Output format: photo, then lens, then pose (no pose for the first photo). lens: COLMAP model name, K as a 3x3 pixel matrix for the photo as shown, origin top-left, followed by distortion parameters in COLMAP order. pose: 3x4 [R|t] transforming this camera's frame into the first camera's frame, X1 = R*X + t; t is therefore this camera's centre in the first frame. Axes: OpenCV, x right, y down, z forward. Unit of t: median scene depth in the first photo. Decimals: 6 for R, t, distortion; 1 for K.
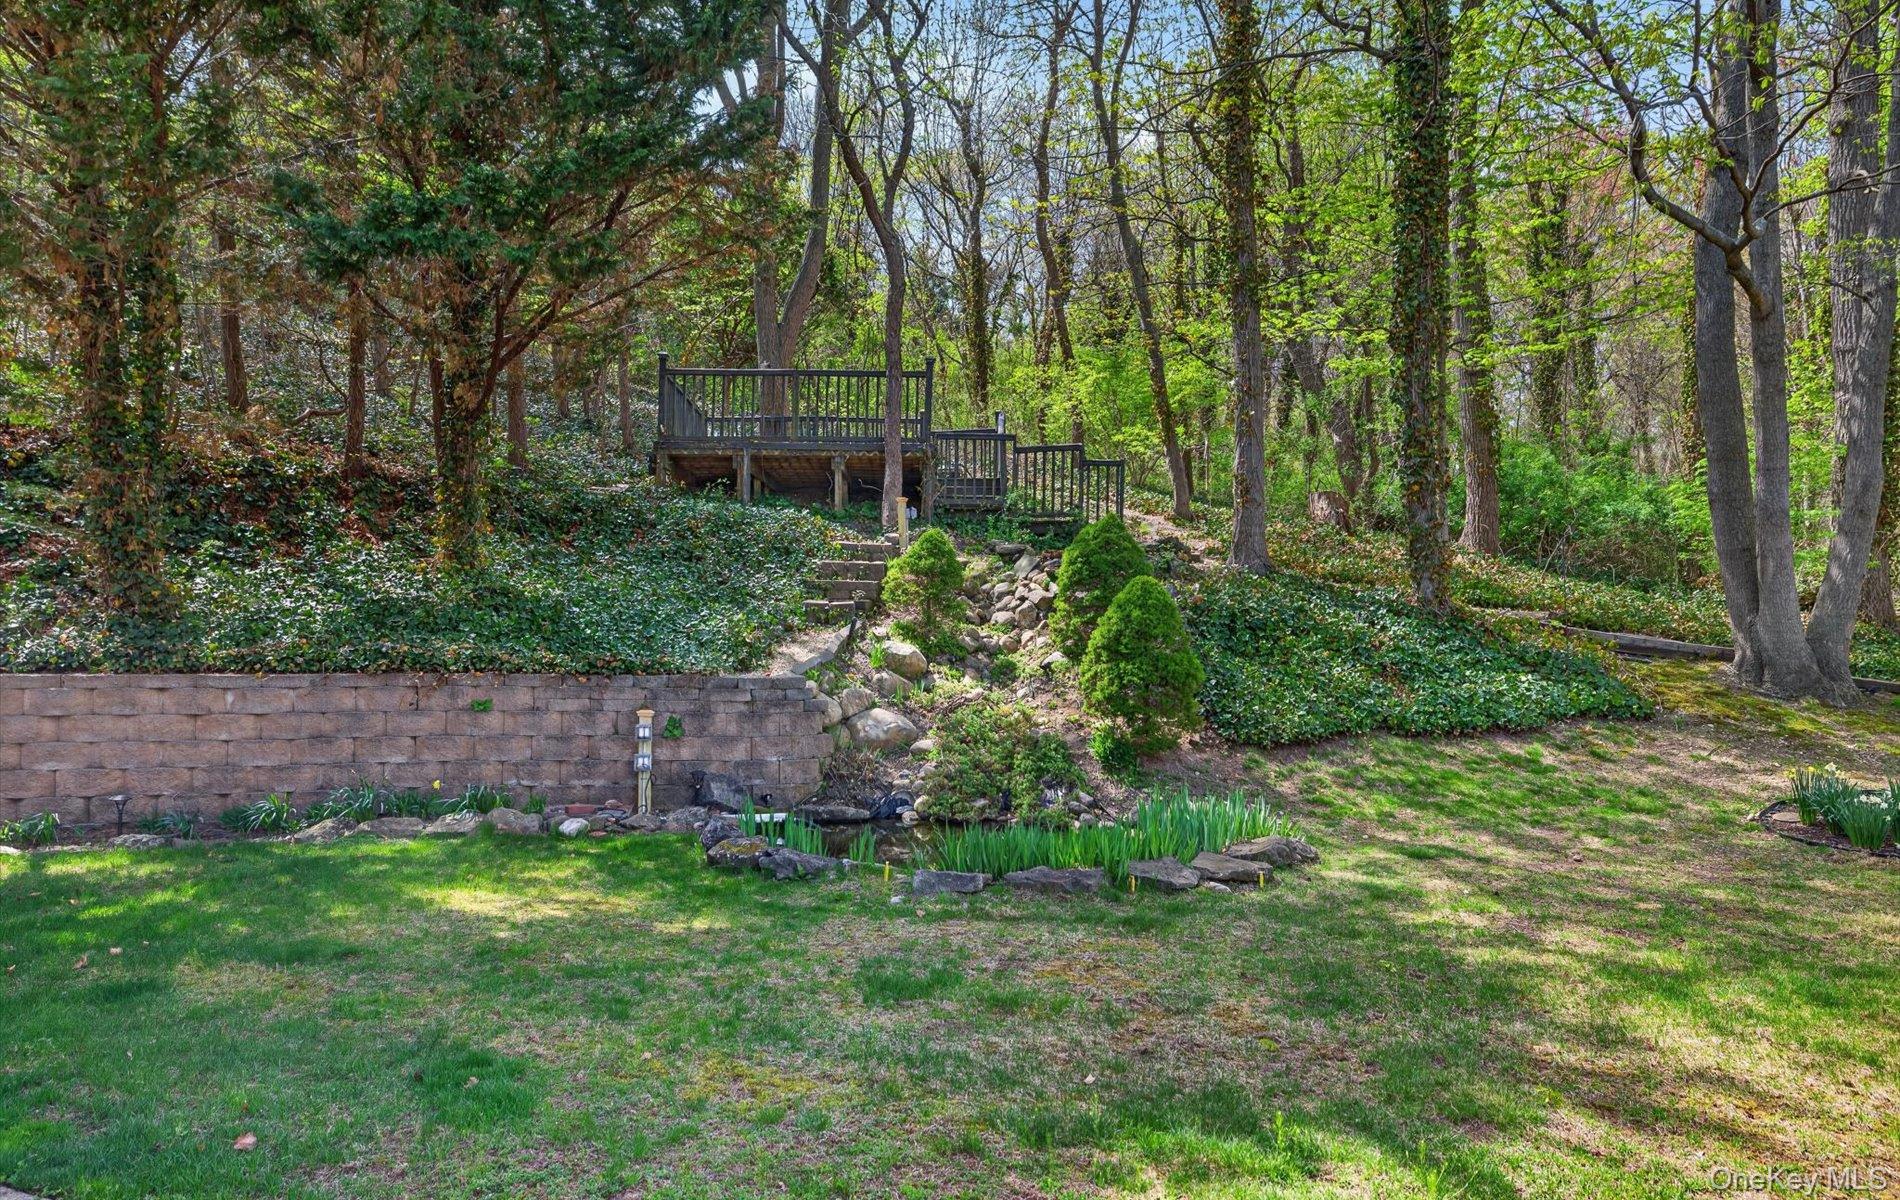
lens RADIAL K [[1256.4, 0, 812.8], [0, 1256.4, 602.2], [0, 0, 1]] dist [0.003773, 0.001205]
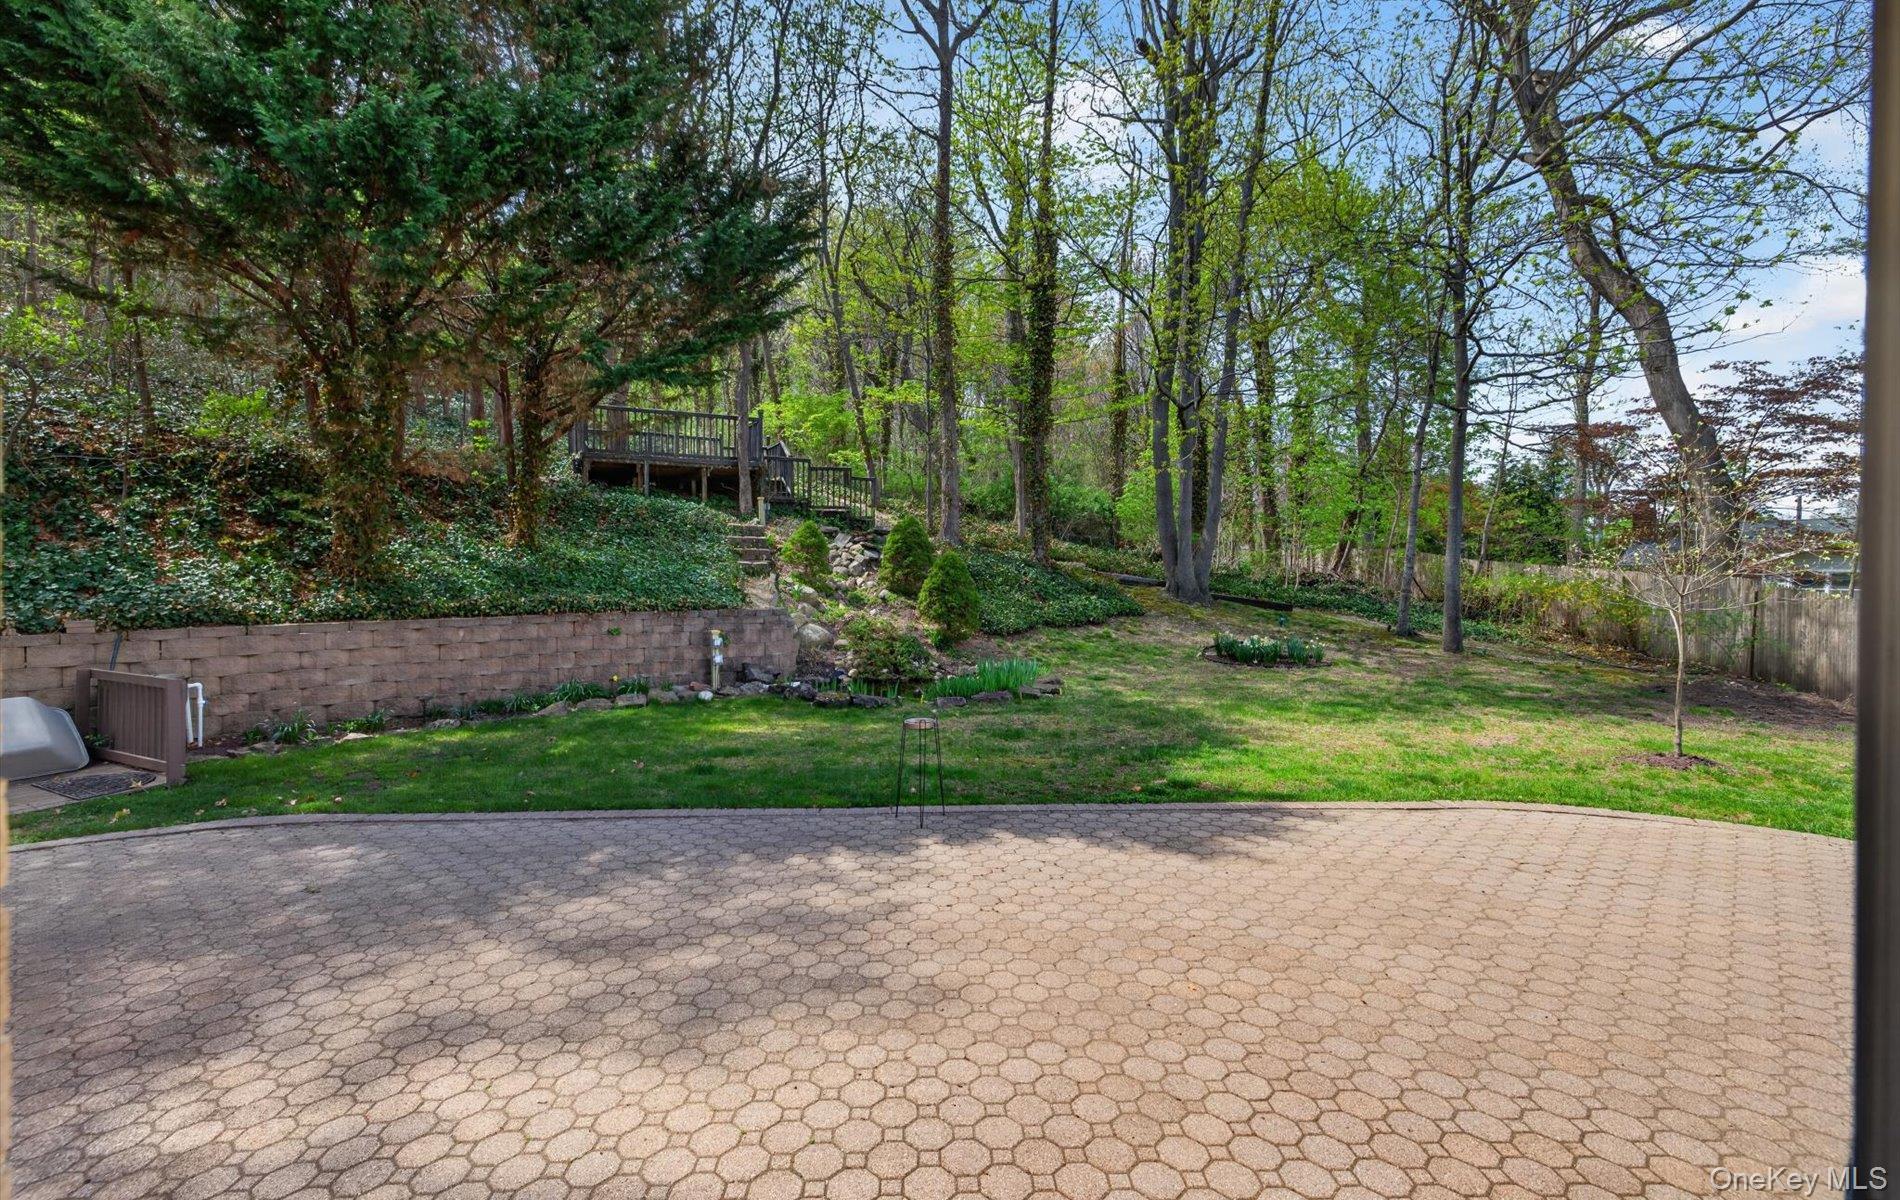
lens RADIAL K [[818.4, 0, 954.1], [0, 818.4, 569.0], [0, 0, 1]] dist [0.002469, 0.000495]
pose [[0.900981, -0.010174, 0.433739, -0.280383], [-0.000245, 0.999713, 0.023960, -0.023779], [-0.433858, -0.021694, 0.900720, -0.159887]]
